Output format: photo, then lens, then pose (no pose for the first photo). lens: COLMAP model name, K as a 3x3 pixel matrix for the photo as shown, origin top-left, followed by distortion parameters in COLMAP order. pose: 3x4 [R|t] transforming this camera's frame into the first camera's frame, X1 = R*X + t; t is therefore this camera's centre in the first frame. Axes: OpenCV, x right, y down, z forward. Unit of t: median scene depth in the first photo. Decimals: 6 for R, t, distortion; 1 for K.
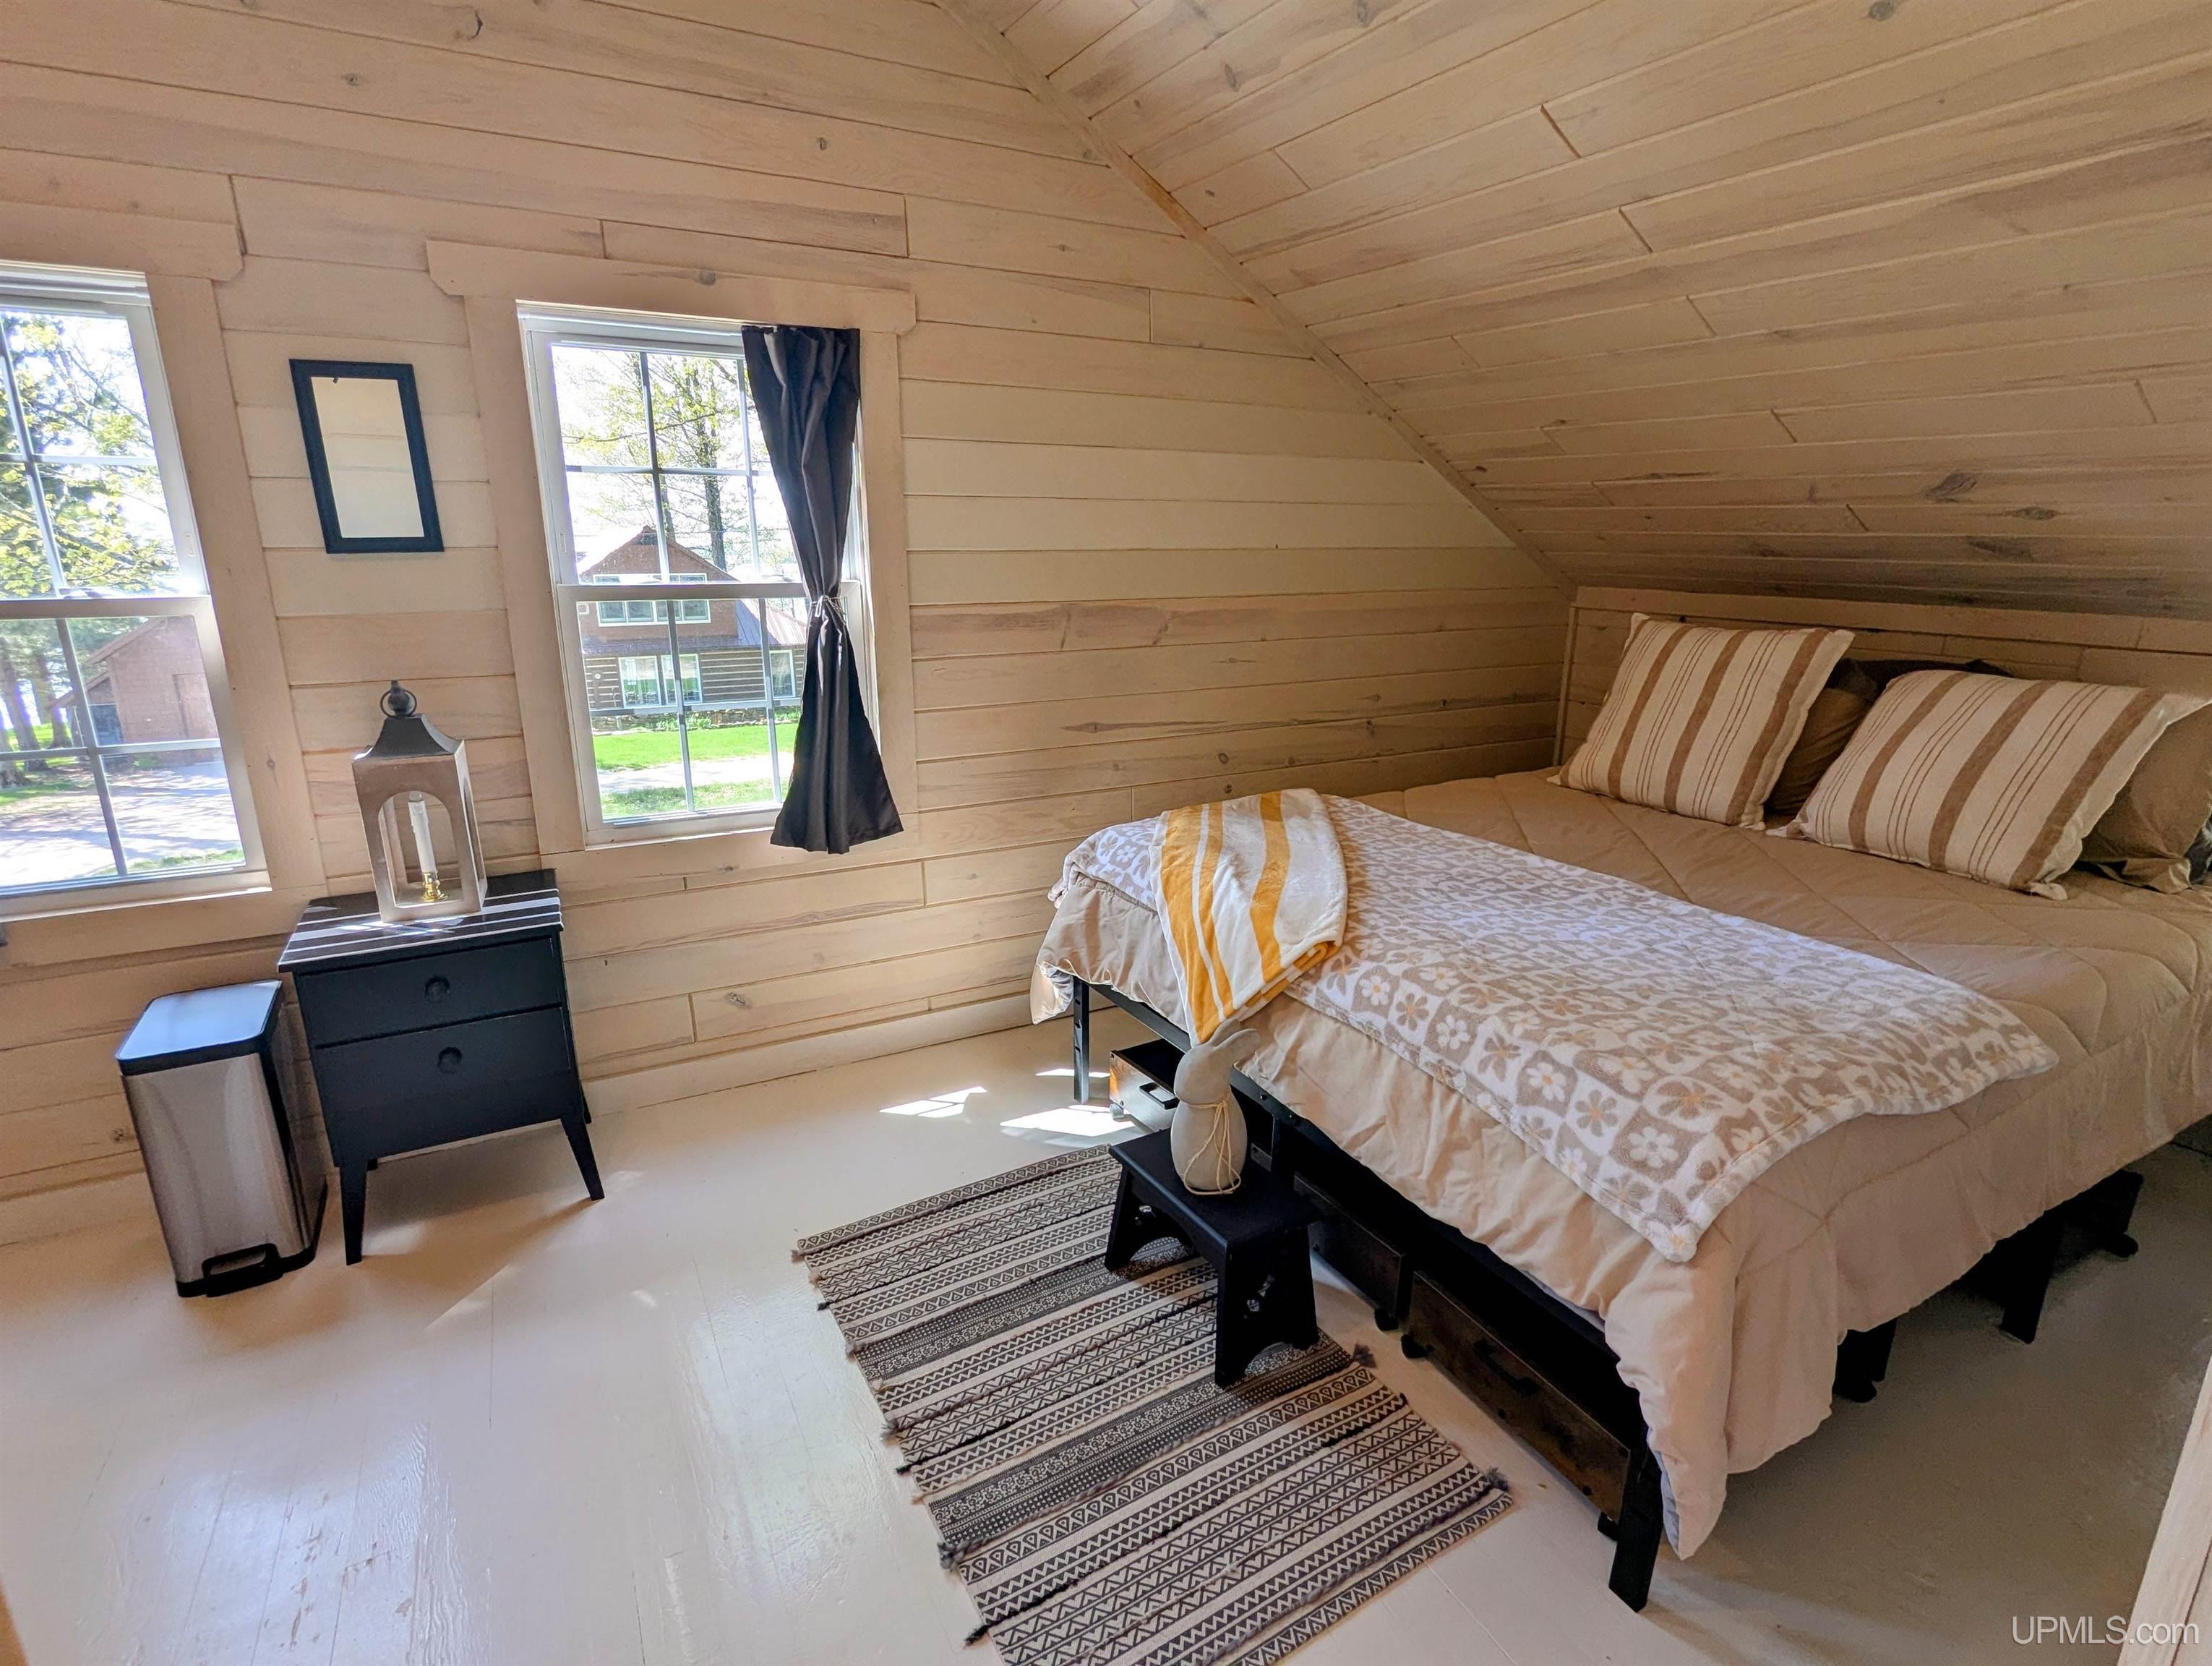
lens RADIAL K [[1096.4, 0, 1095.7], [0, 1096.4, 836.8], [0, 0, 1]] dist [-0.004846, 0.001973]
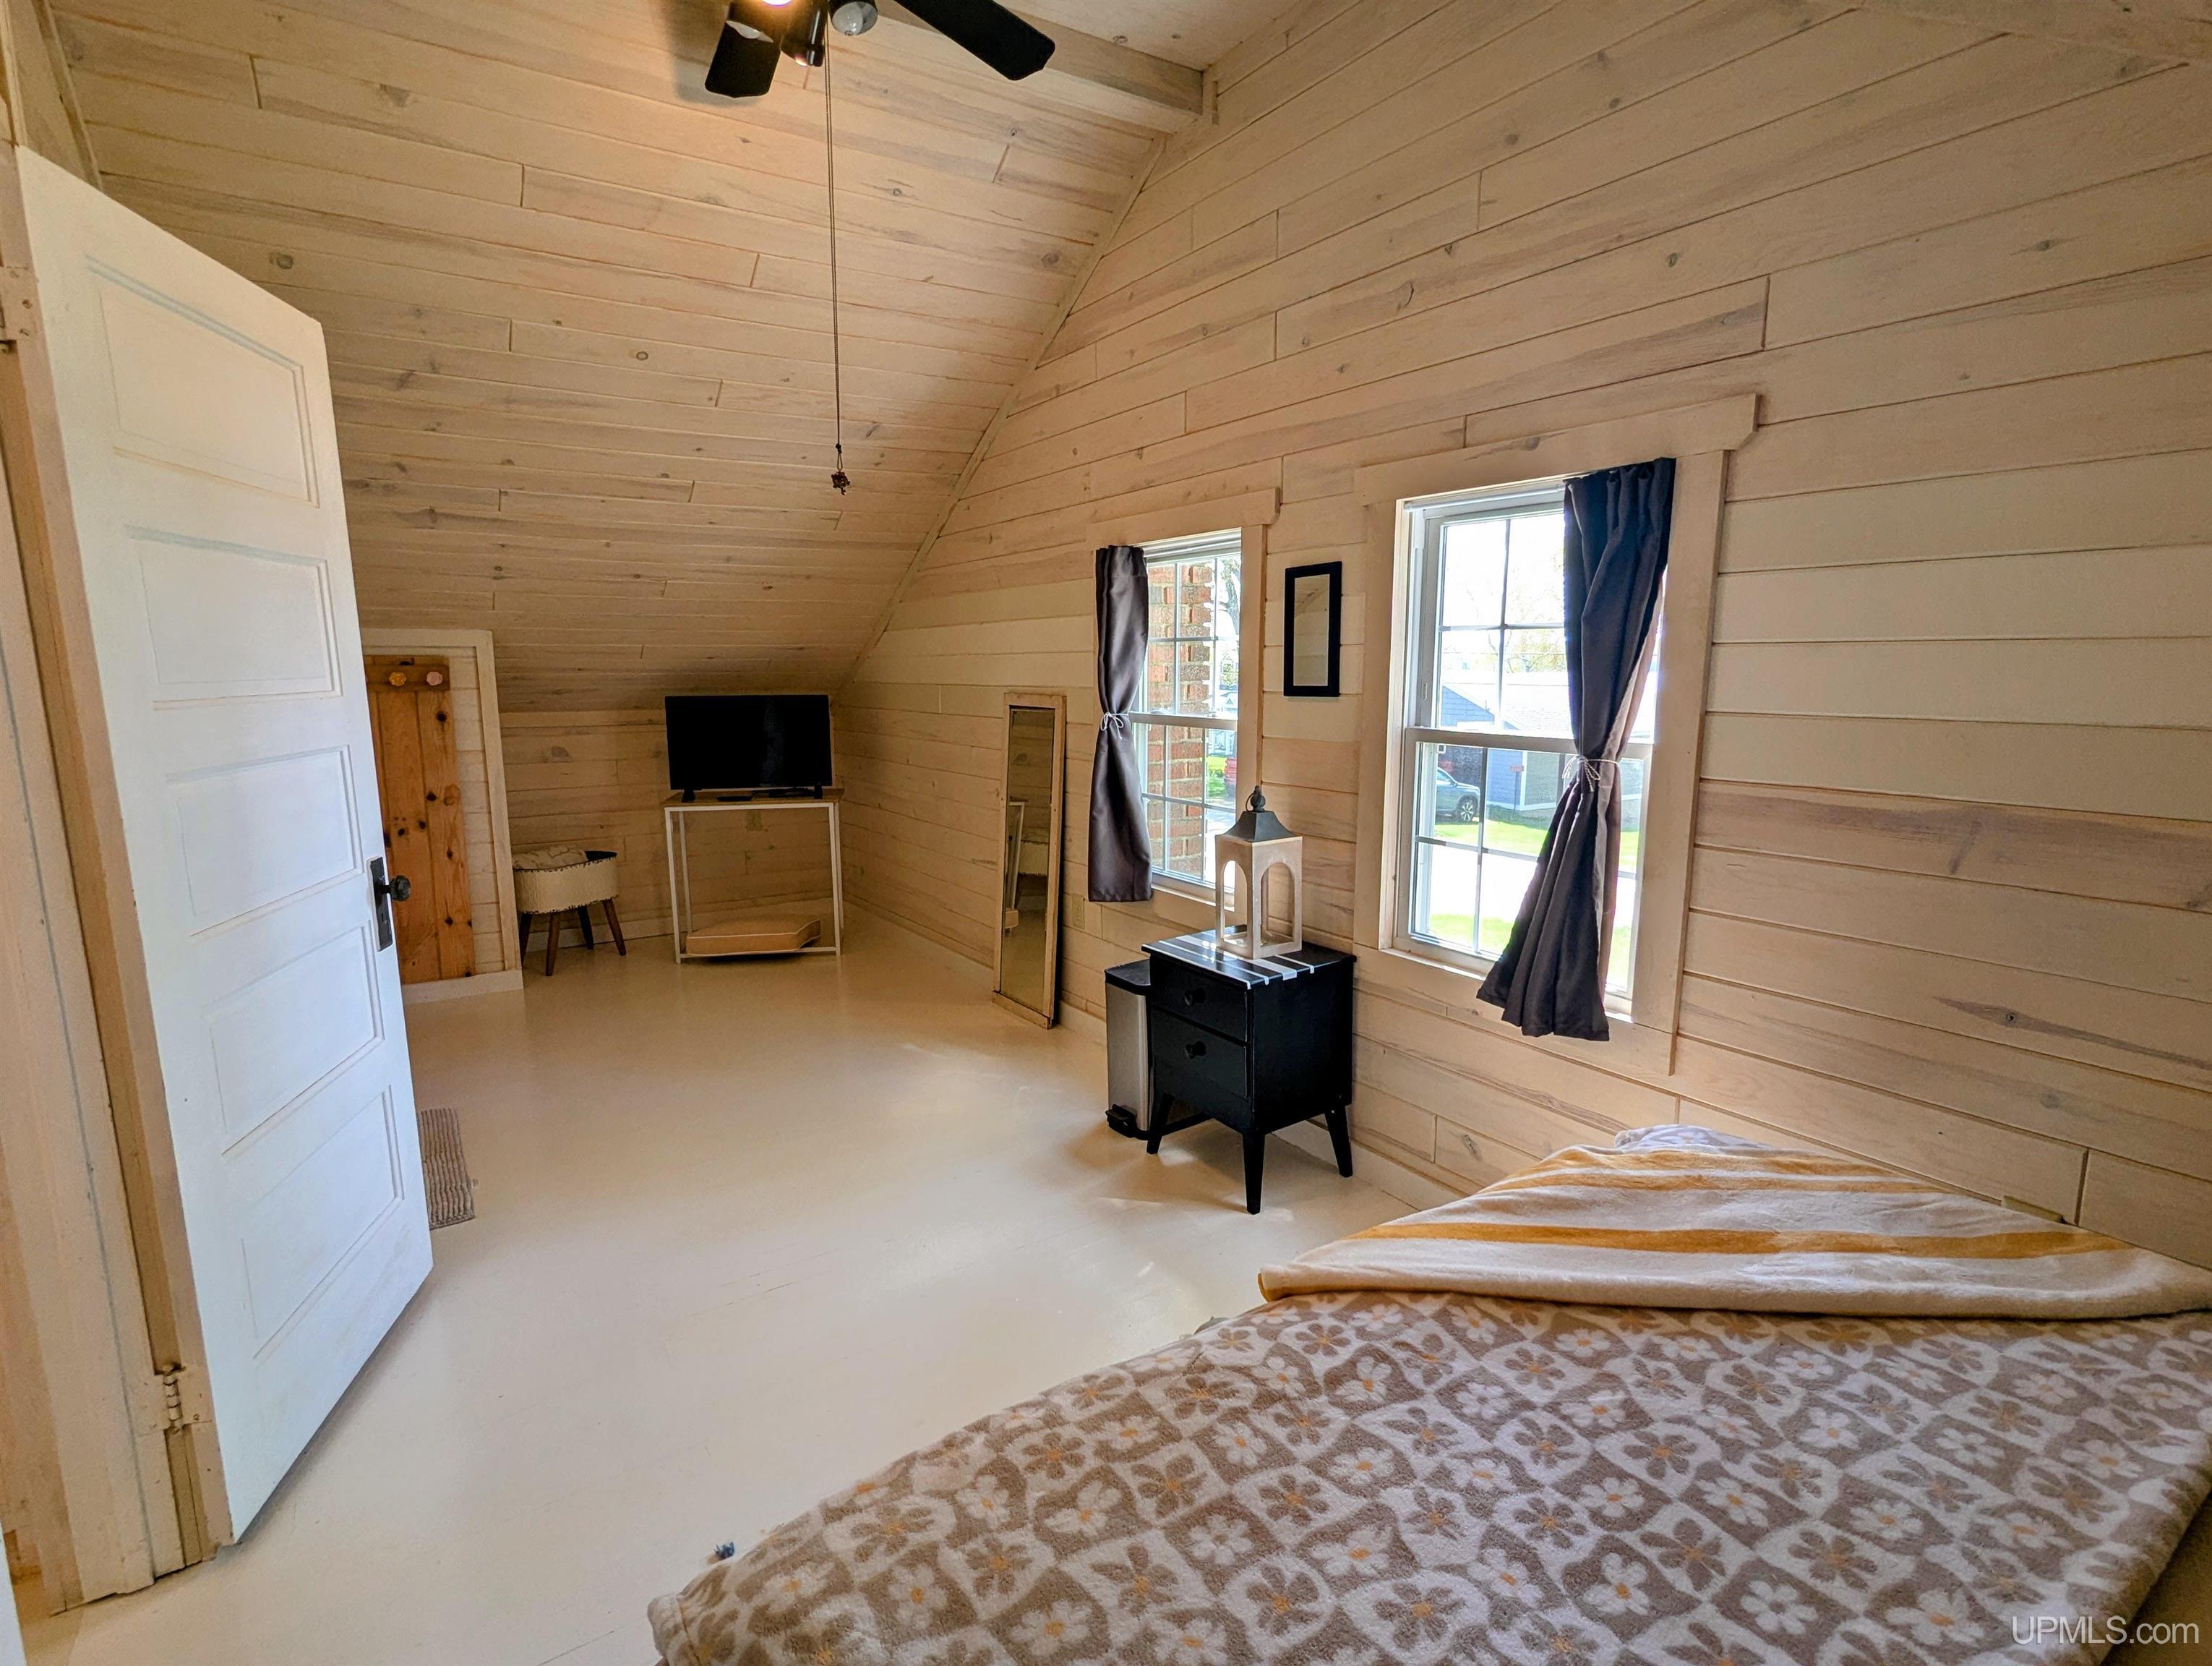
lens RADIAL K [[1096.4, 0, 1094.6], [0, 1096.4, 833.7], [0, 0, 1]] dist [-0.004846, 0.001973]
pose [[0.100034, 0.159462, -0.982123, 0.670192], [-0.248938, 0.959692, 0.130464, -0.195392], [0.963339, 0.231437, 0.135698, 0.559429]]
